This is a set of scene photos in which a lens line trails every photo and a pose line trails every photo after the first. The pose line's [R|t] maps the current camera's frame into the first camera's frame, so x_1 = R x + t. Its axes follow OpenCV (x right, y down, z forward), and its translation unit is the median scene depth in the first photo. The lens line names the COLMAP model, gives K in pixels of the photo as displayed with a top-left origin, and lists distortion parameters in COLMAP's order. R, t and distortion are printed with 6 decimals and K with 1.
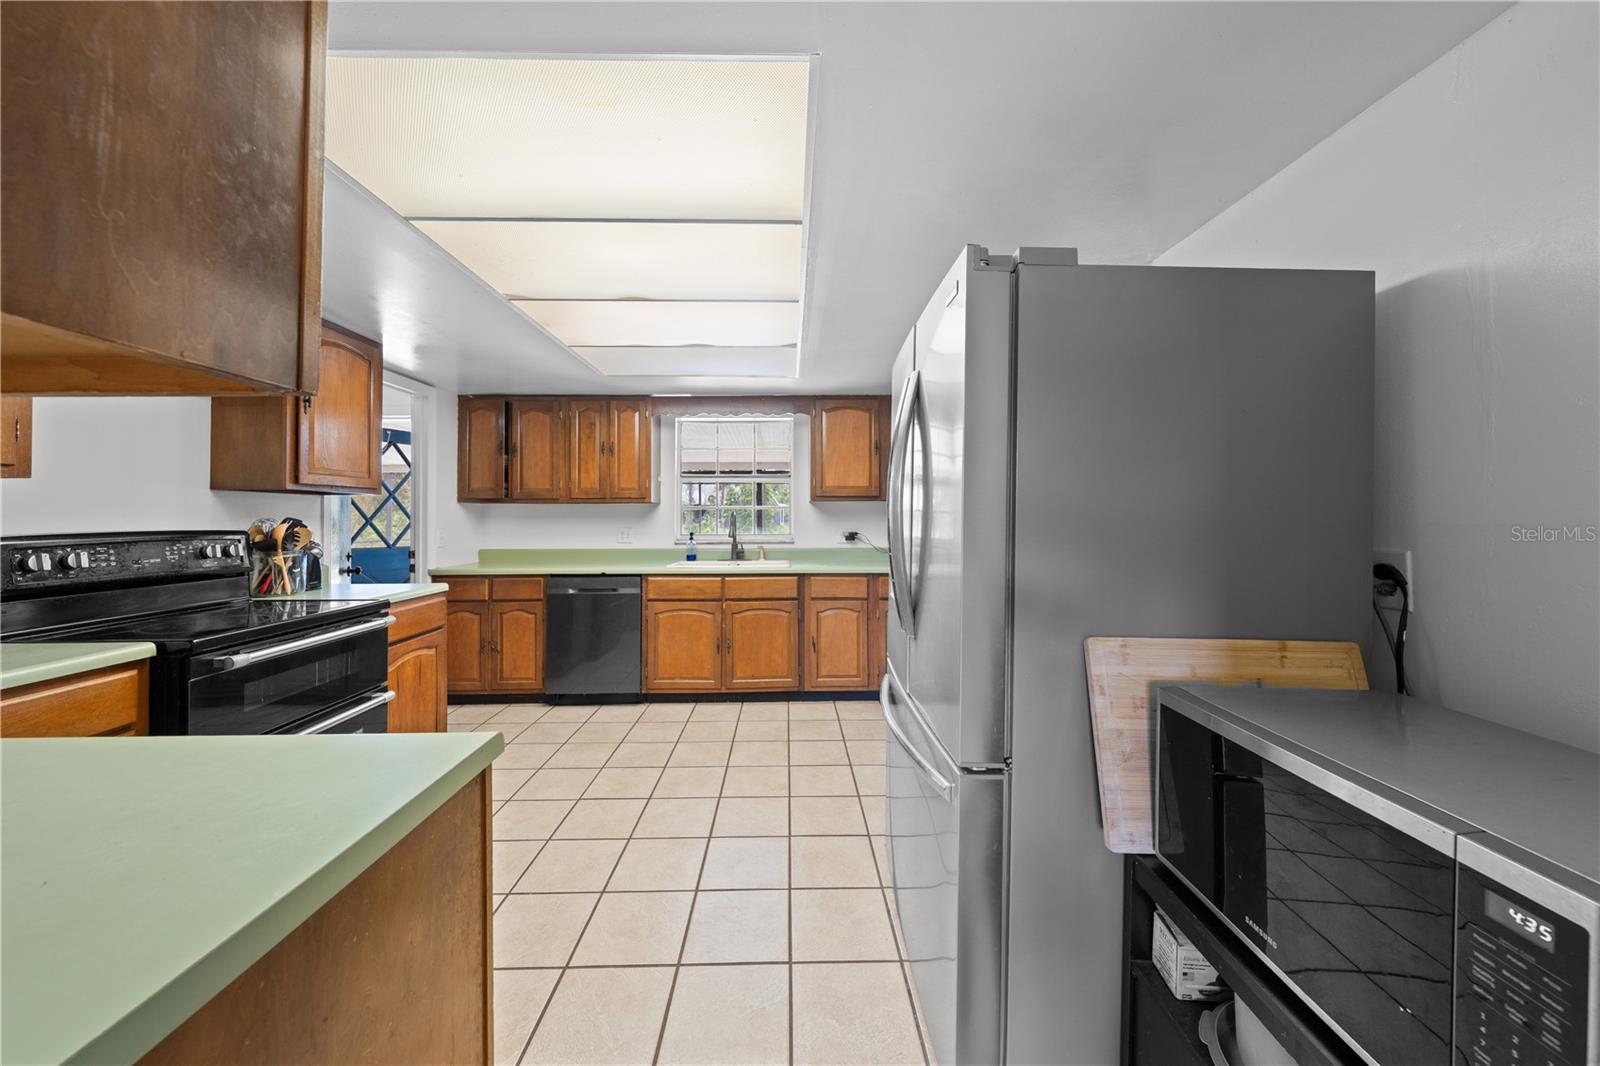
lens RADIAL K [[557.6, 0, 800.2], [0, 557.6, 511.7], [0, 0, 1]] dist [-0.000697, -0.000007]
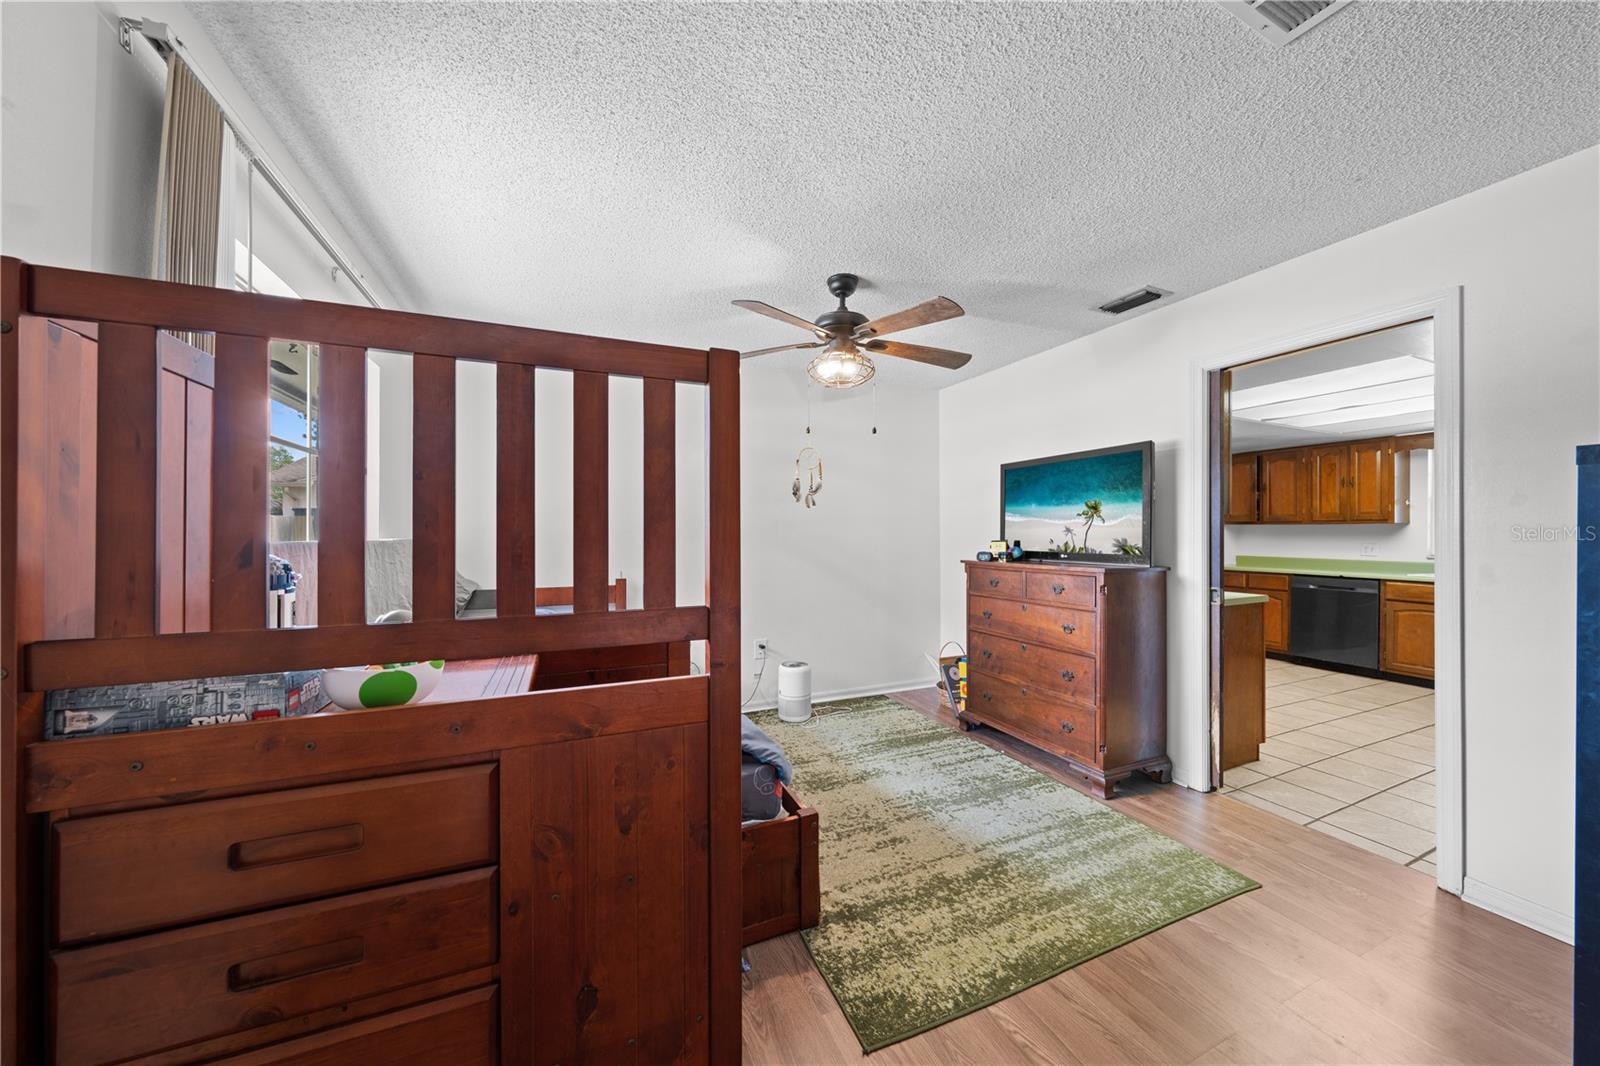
lens RADIAL K [[543.1, 0, 802.2], [0, 543.1, 527.6], [0, 0, 1]] dist [-0.001158, -0.000172]
pose [[0.385852, -0.001373, -0.922560, 0.355769], [0.003387, 0.999994, -0.000071, -0.011808], [0.922554, -0.003097, 0.385855, -0.714825]]
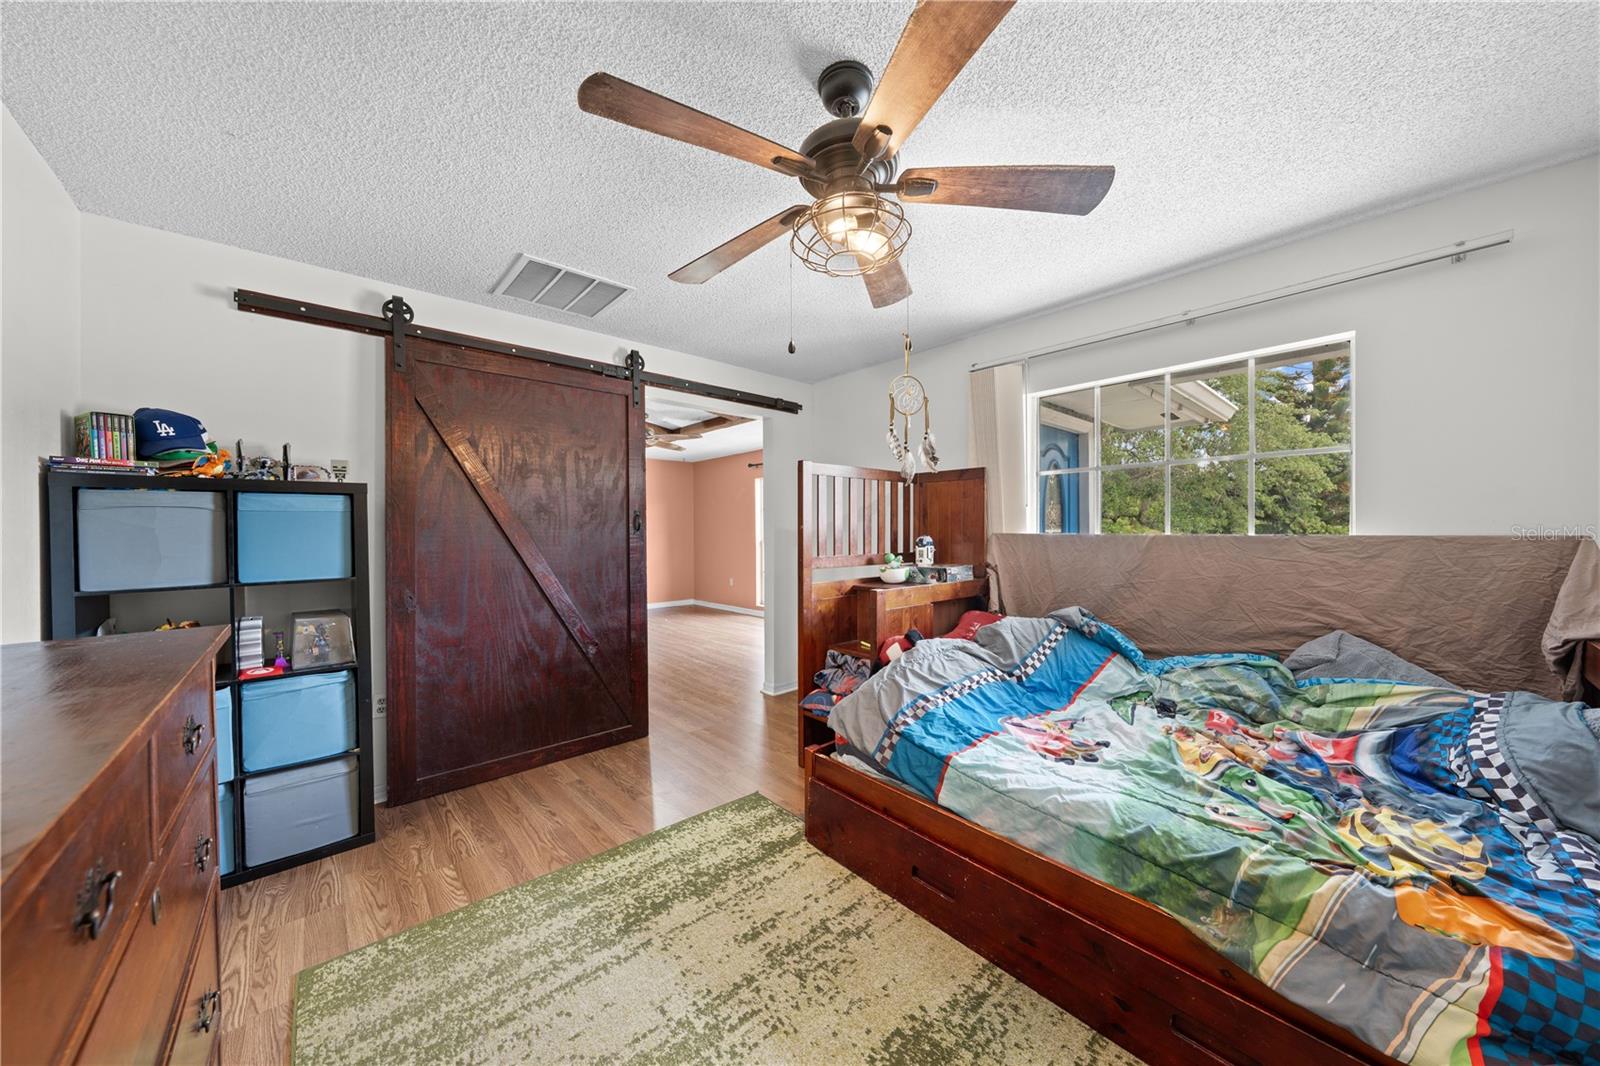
lens RADIAL K [[541.0, 0, 802.9], [0, 541.0, 531.9], [0, 0, 1]] dist [-0.002893, -0.000167]
pose [[-0.653844, 0.003557, 0.756621, -0.514201], [0.001902, 0.999994, -0.003057, -0.002855], [-0.756627, -0.000559, -0.653847, -0.135310]]
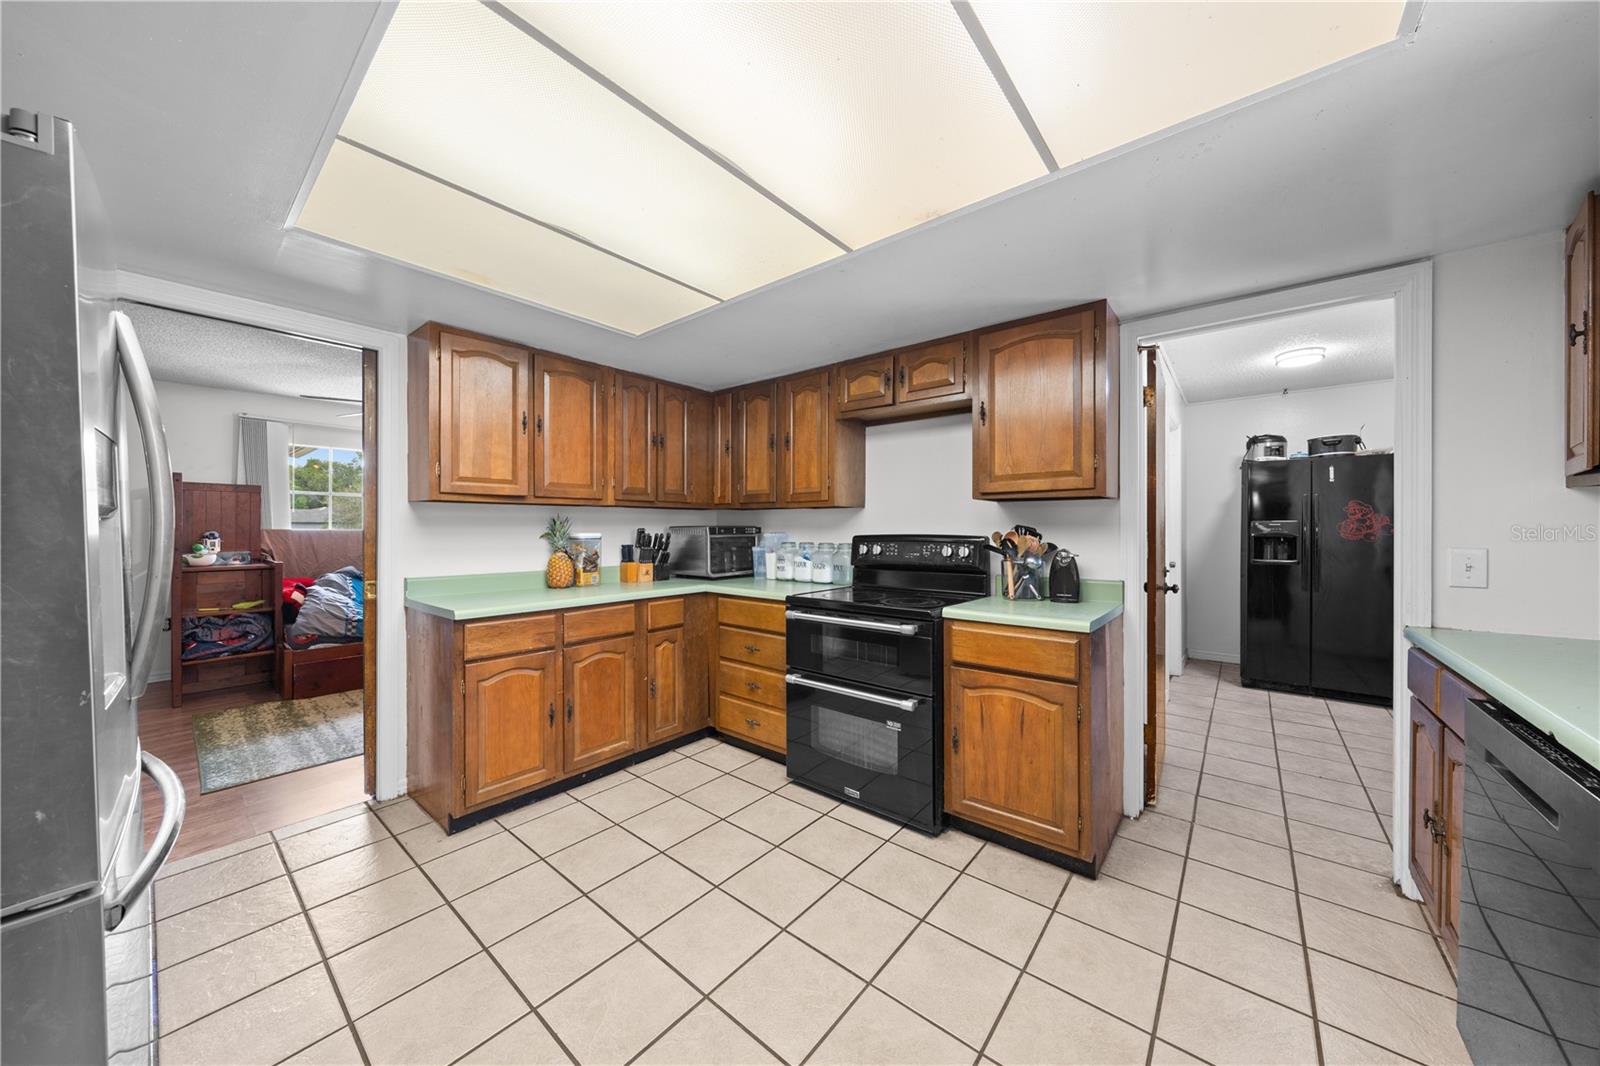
lens RADIAL K [[541.0, 0, 802.9], [0, 541.0, 531.9], [0, 0, 1]] dist [-0.002893, -0.000167]
pose [[-0.651638, 0.009386, -0.758472, 0.065700], [0.009644, 0.999945, 0.004089, 0.010013], [0.758468, -0.004650, -0.651693, 0.891471]]
